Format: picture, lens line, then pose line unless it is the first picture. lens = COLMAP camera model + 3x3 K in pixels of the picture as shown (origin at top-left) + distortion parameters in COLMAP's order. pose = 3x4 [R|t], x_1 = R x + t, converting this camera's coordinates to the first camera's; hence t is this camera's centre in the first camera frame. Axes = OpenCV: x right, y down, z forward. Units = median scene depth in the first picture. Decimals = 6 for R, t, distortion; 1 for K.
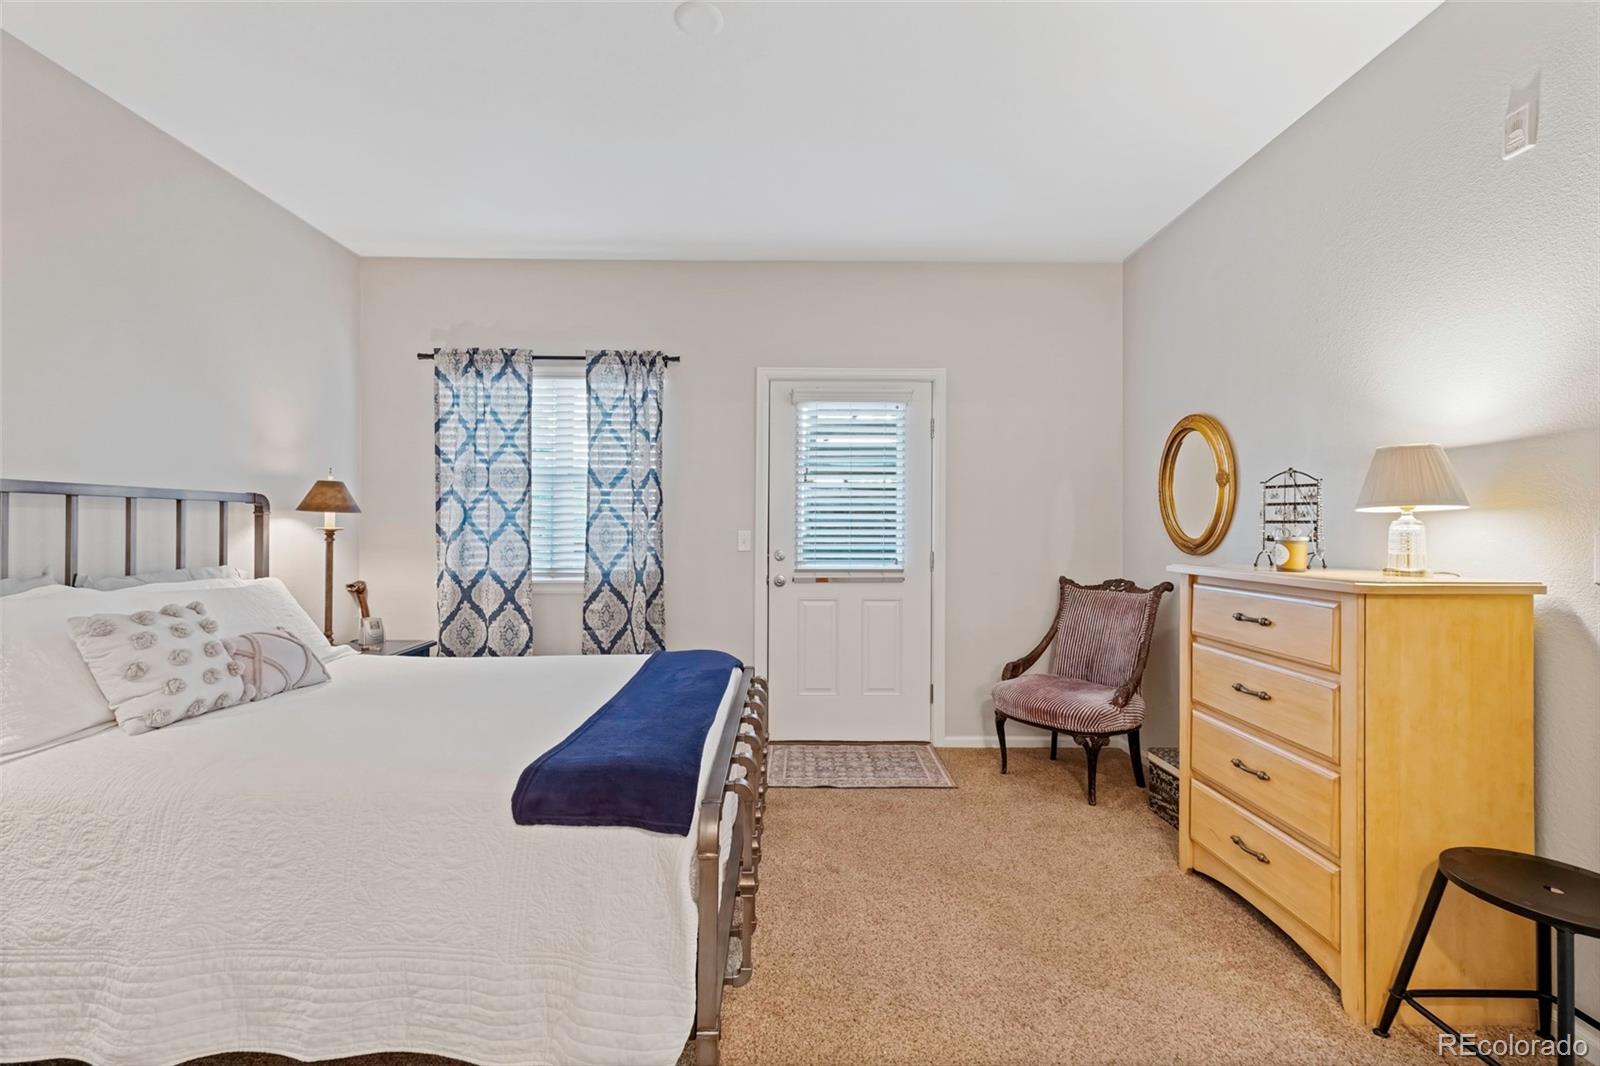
lens RADIAL K [[696.2, 0, 798.3], [0, 696.2, 529.4], [0, 0, 1]] dist [0.010043, 0.000482]
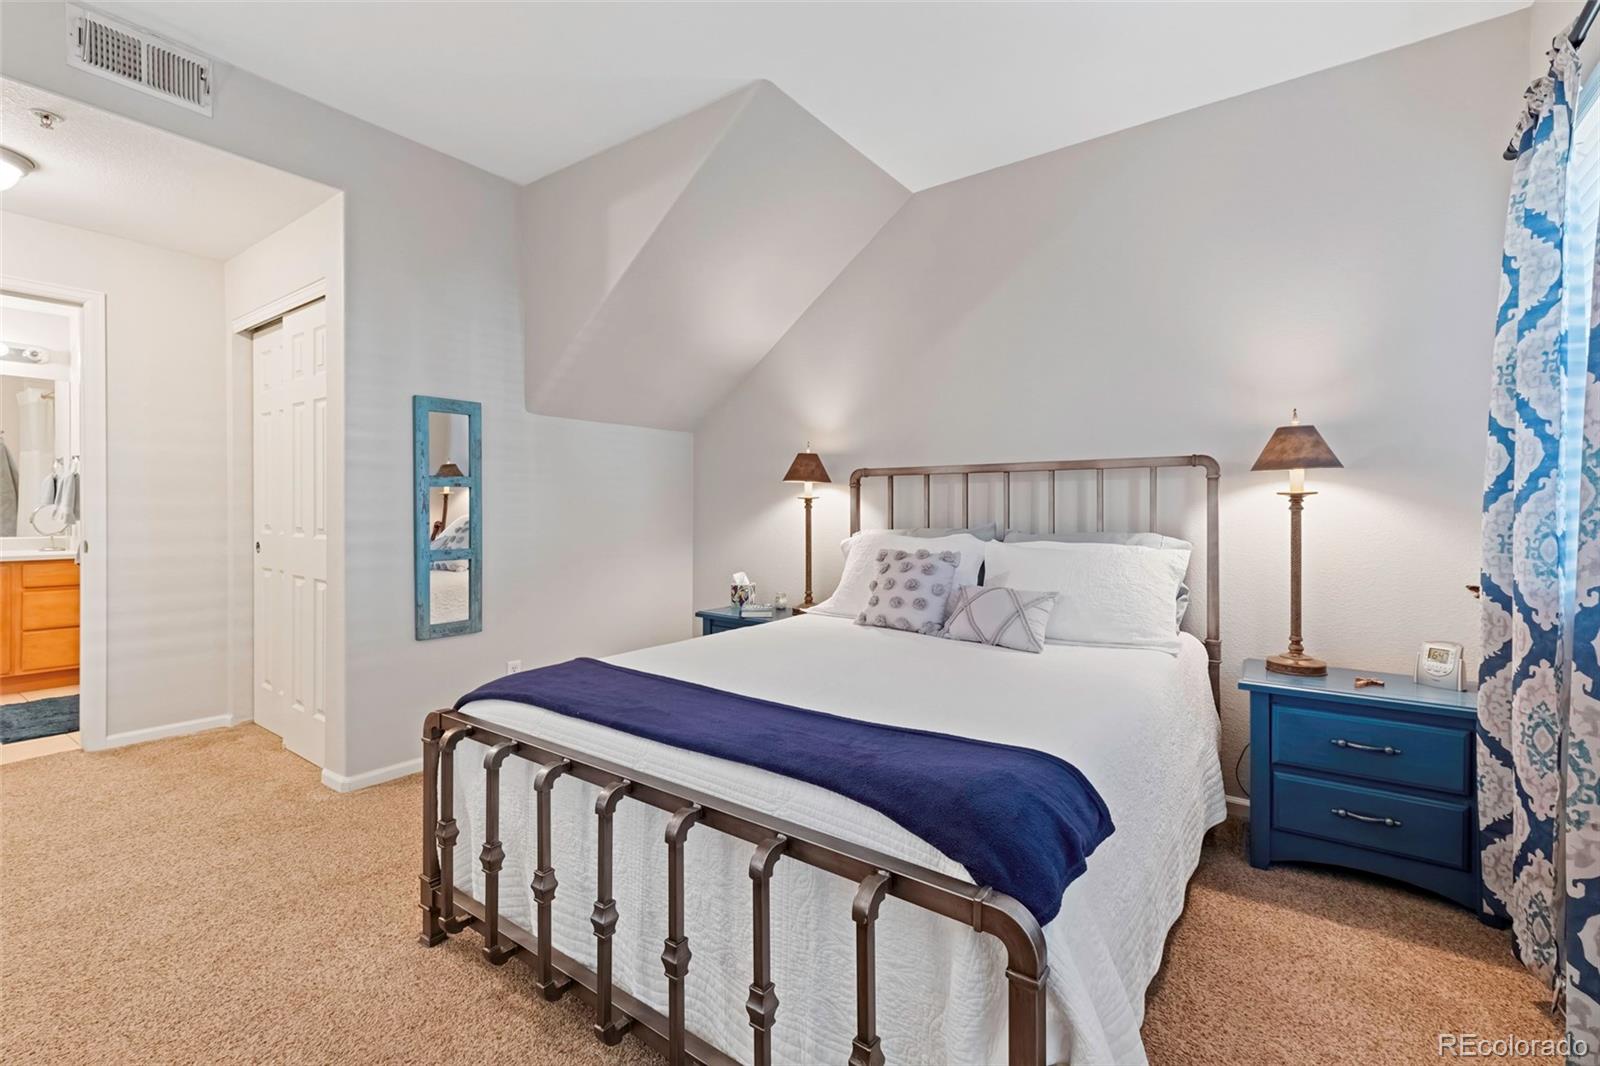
lens RADIAL K [[714.1, 0, 791.7], [0, 714.1, 509.5], [0, 0, 1]] dist [0.026982, 0.000432]
pose [[-0.623395, 0.002960, -0.781901, 0.207038], [-0.000361, 0.999992, 0.004073, 0.011798], [0.781907, 0.002821, -0.623389, 0.929364]]
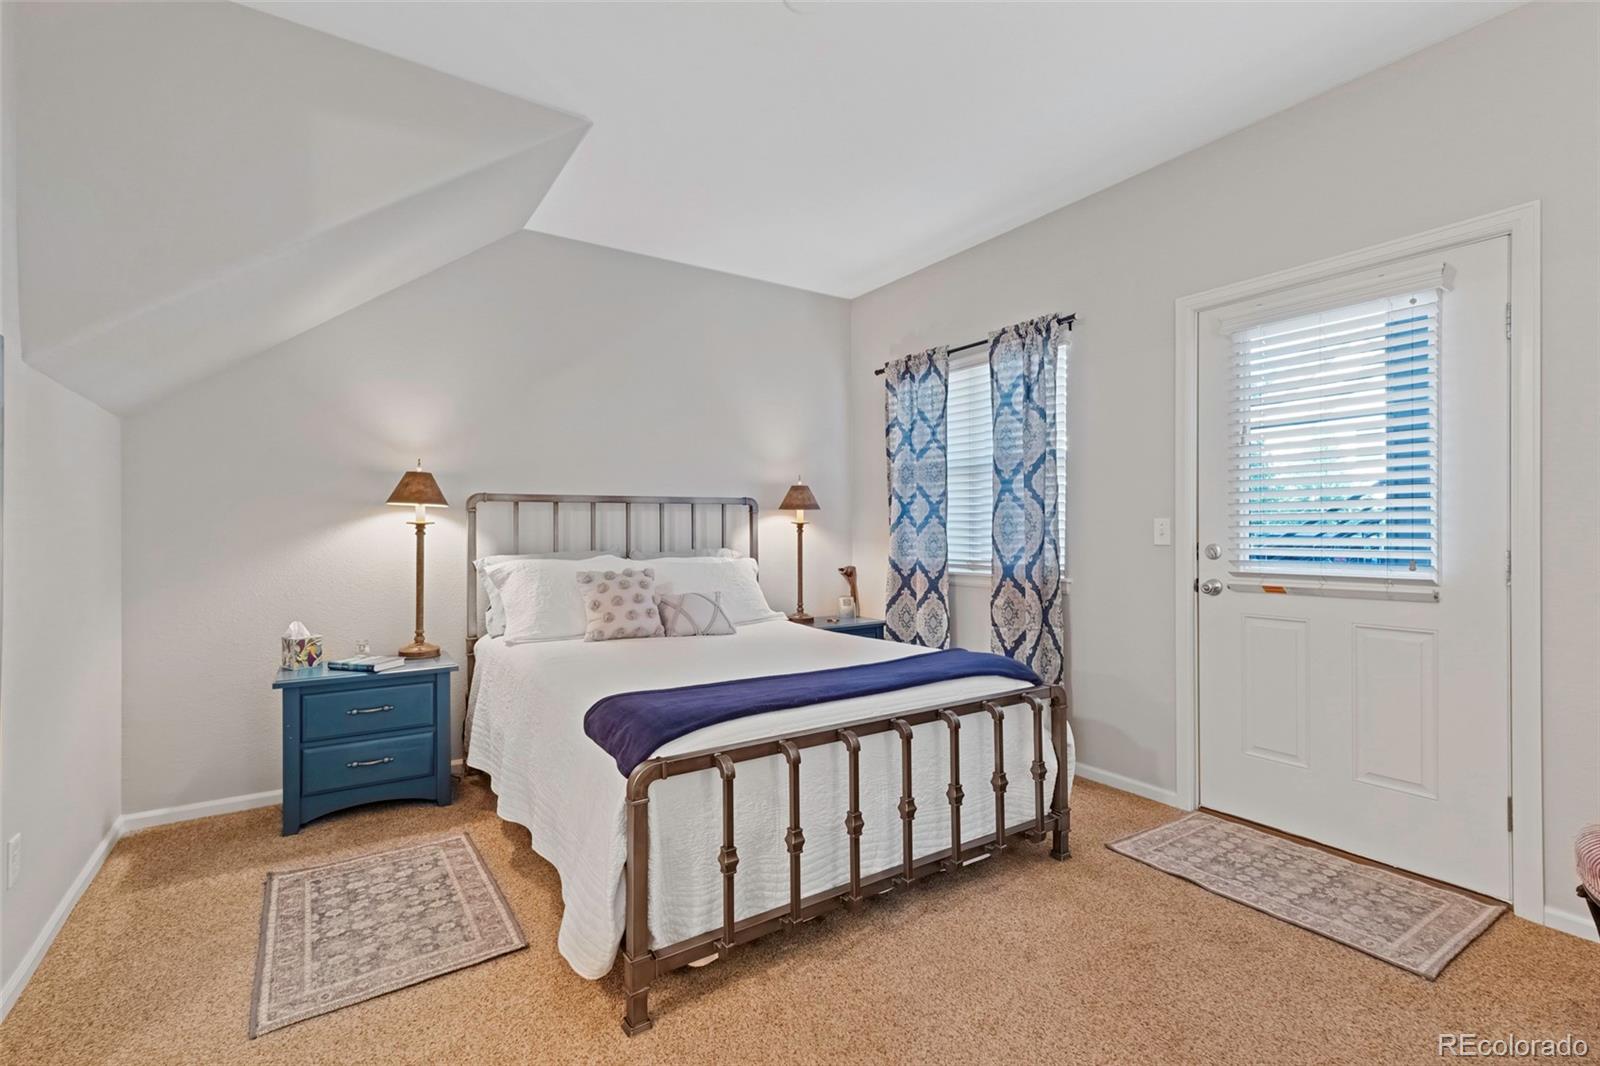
lens RADIAL K [[724.3, 0, 771.1], [0, 724.3, 529.7], [0, 0, 1]] dist [0.003748, 0.000210]
pose [[0.521648, -0.006871, -0.853133, 0.385876], [0.007085, 0.999968, -0.003721, 0.014426], [0.853131, -0.004103, 0.521680, 0.227781]]
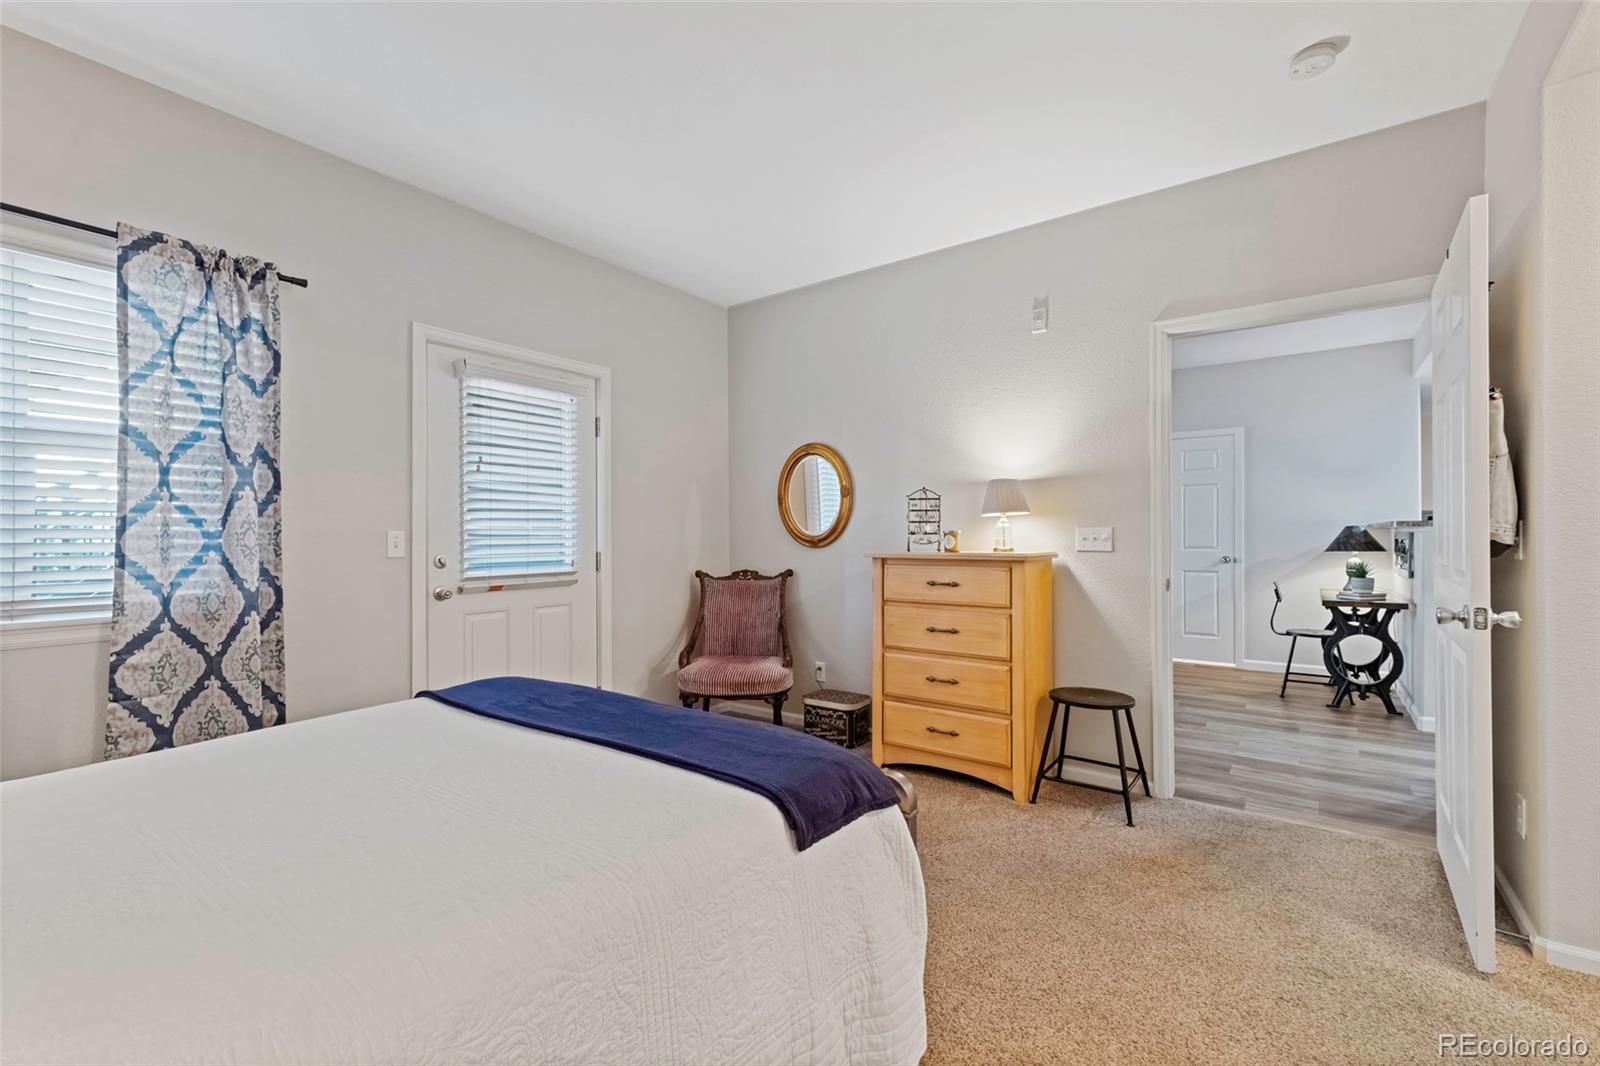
lens RADIAL K [[696.2, 0, 805.0], [0, 696.2, 534.3], [0, 0, 1]] dist [0.010043, 0.000482]
pose [[0.590478, -0.005452, 0.807035, -0.443064], [0.007409, 0.999972, 0.001335, 0.008072], [-0.807020, 0.005191, 0.590502, 0.188597]]
